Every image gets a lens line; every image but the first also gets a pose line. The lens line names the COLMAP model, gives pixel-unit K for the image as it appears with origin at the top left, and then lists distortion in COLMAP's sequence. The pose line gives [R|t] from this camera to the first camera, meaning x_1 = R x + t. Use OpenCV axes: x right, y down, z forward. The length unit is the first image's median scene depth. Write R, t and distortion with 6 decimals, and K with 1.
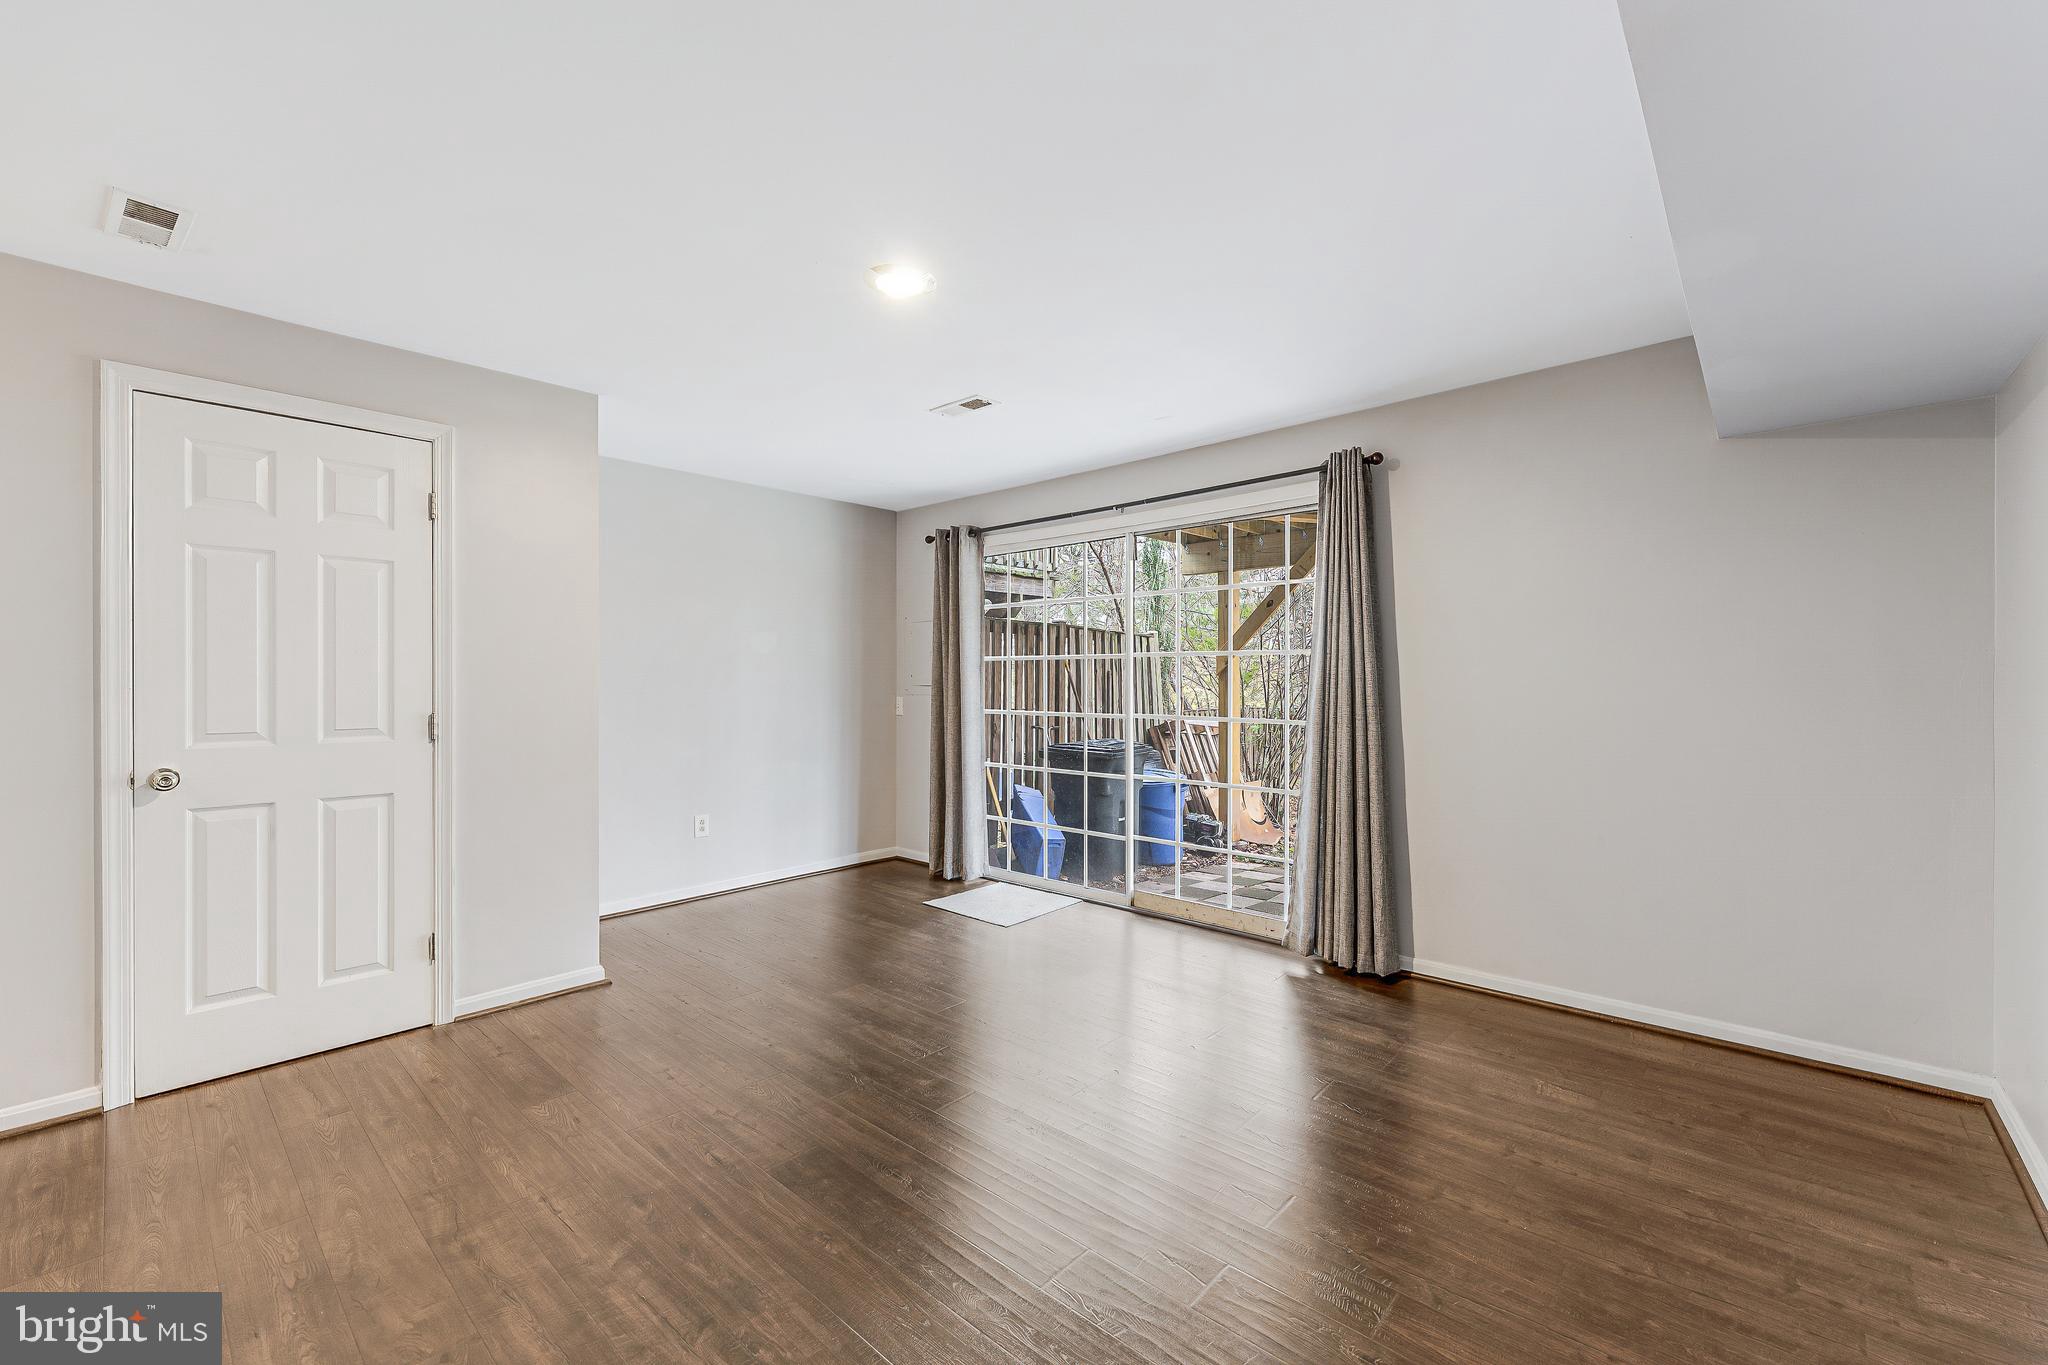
lens RADIAL K [[832.2, 0, 1008.5], [0, 832.2, 675.8], [0, 0, 1]] dist [0.000366, -0.000035]
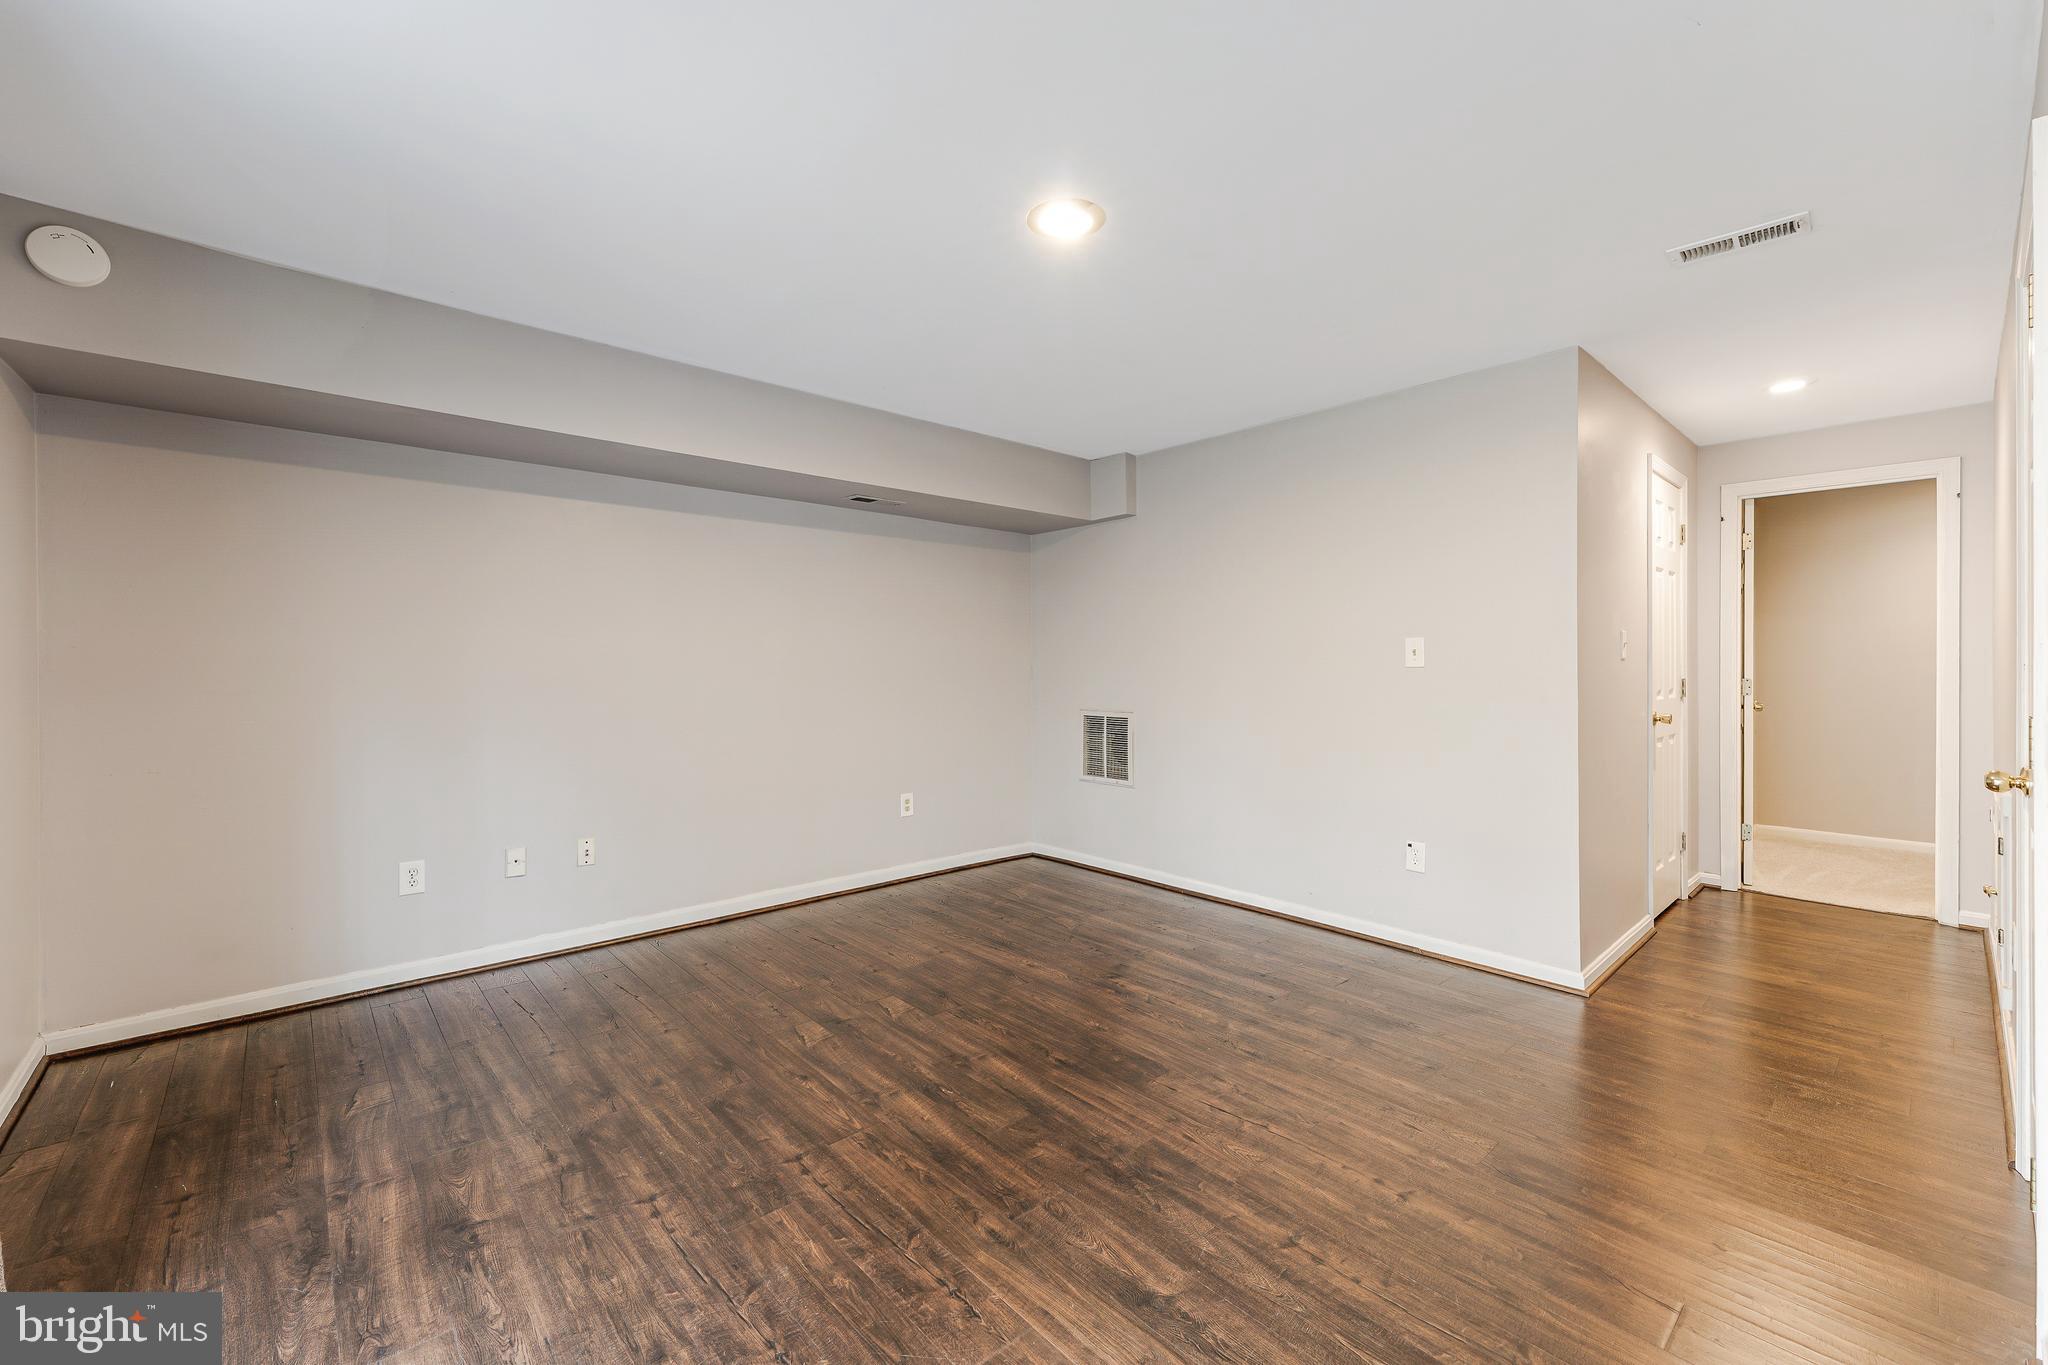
lens RADIAL K [[832.2, 0, 1008.5], [0, 832.2, 675.8], [0, 0, 1]] dist [0.000366, -0.000035]
pose [[-0.994992, 0.002020, 0.099934, -0.144831], [0.002745, 0.999971, 0.007117, 0.015775], [-0.099917, 0.007356, -0.994969, 1.776682]]
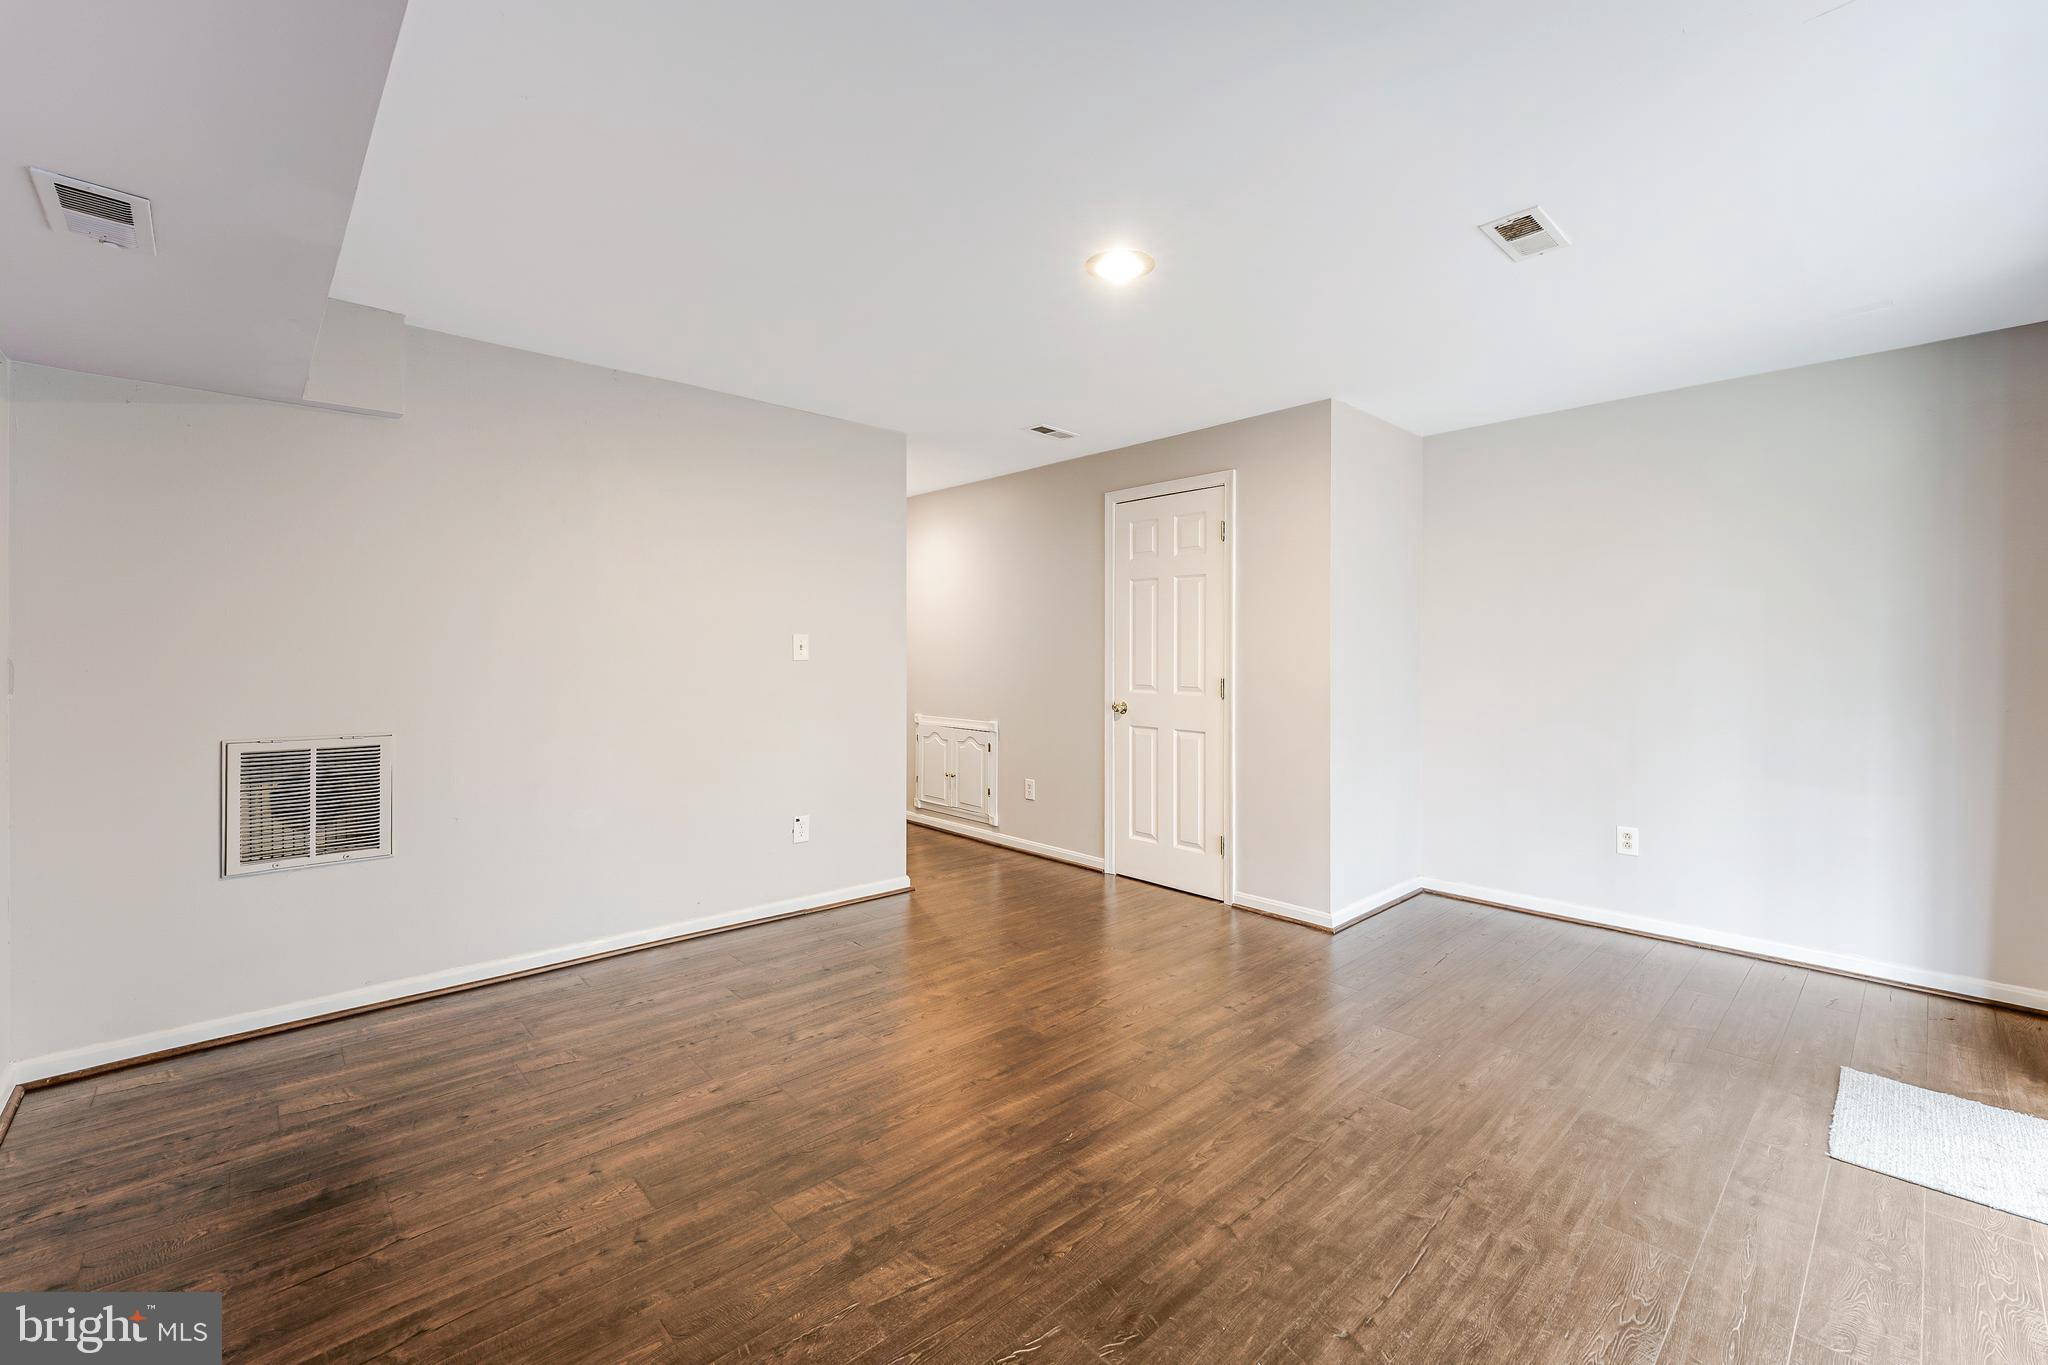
lens RADIAL K [[840.5, 0, 1054.1], [0, 840.5, 653.6], [0, 0, 1]] dist [0.001847, 0.000166]
pose [[-0.053515, 0.000278, -0.998567, 0.843172], [0.001603, 0.999999, 0.000192, 0.001190], [0.998566, -0.001591, -0.053515, 0.908125]]
